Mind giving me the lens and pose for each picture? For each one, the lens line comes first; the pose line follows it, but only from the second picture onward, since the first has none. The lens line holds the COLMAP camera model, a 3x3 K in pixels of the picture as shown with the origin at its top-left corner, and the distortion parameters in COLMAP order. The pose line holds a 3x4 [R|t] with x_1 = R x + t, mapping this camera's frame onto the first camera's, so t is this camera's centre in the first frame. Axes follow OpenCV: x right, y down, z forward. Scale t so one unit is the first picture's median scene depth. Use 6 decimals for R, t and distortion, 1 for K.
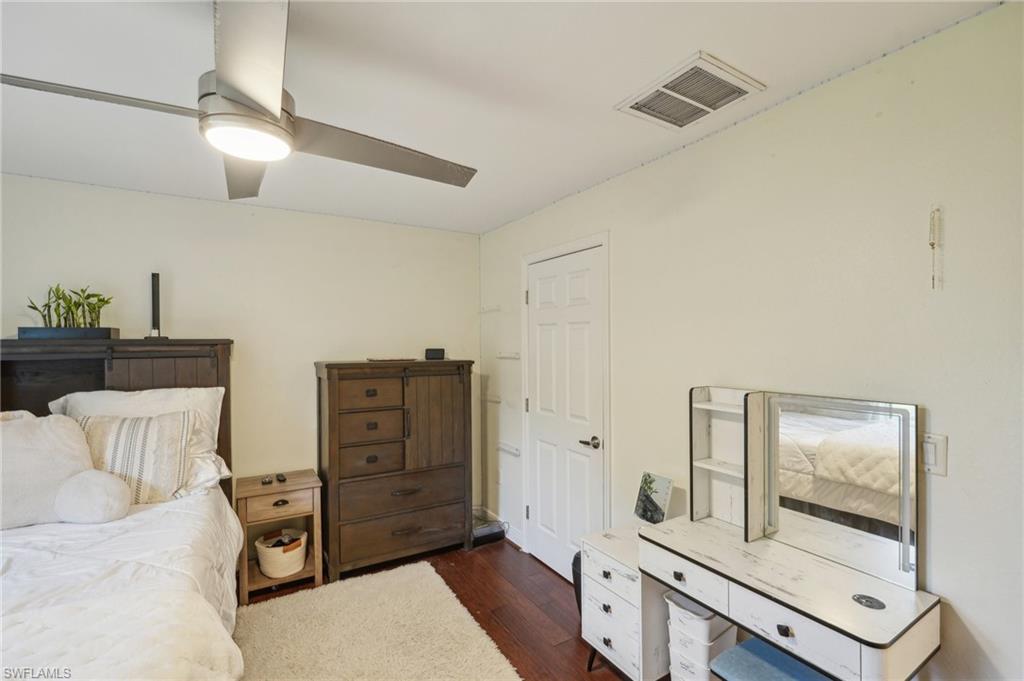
lens RADIAL K [[454.5, 0, 512.4], [0, 454.5, 337.4], [0, 0, 1]] dist [-0.014176, 0.000934]
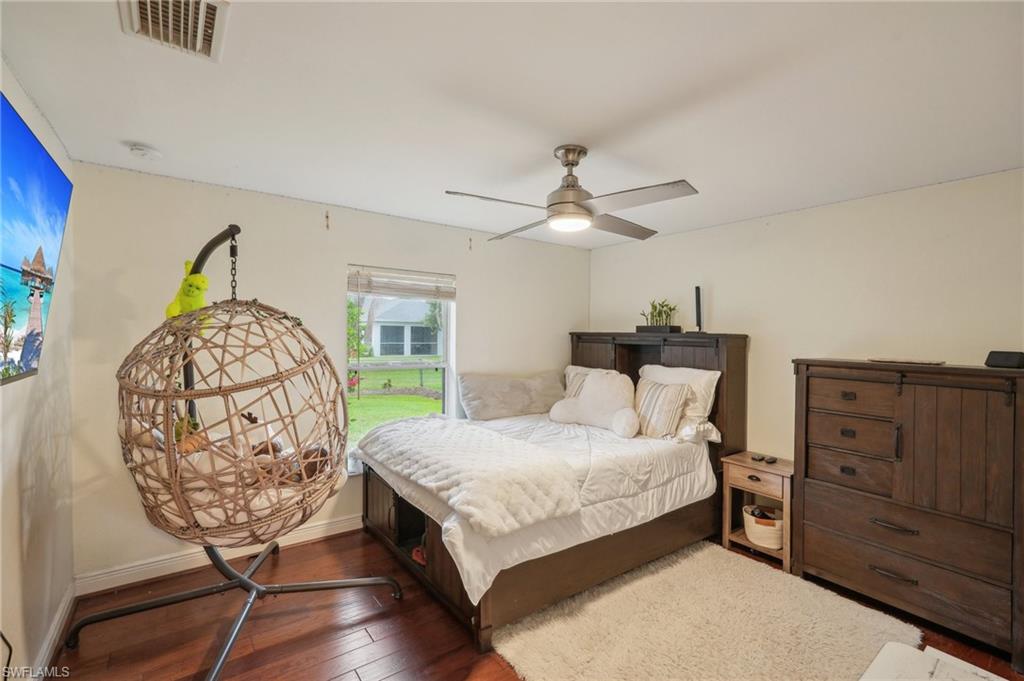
lens RADIAL K [[454.5, 0, 511.8], [0, 454.5, 339.8], [0, 0, 1]] dist [-0.014176, 0.000934]
pose [[0.081380, 0.020944, -0.996463, 0.548576], [-0.005034, 0.999775, 0.020603, -0.002599], [0.996670, 0.003340, 0.081467, 0.288382]]
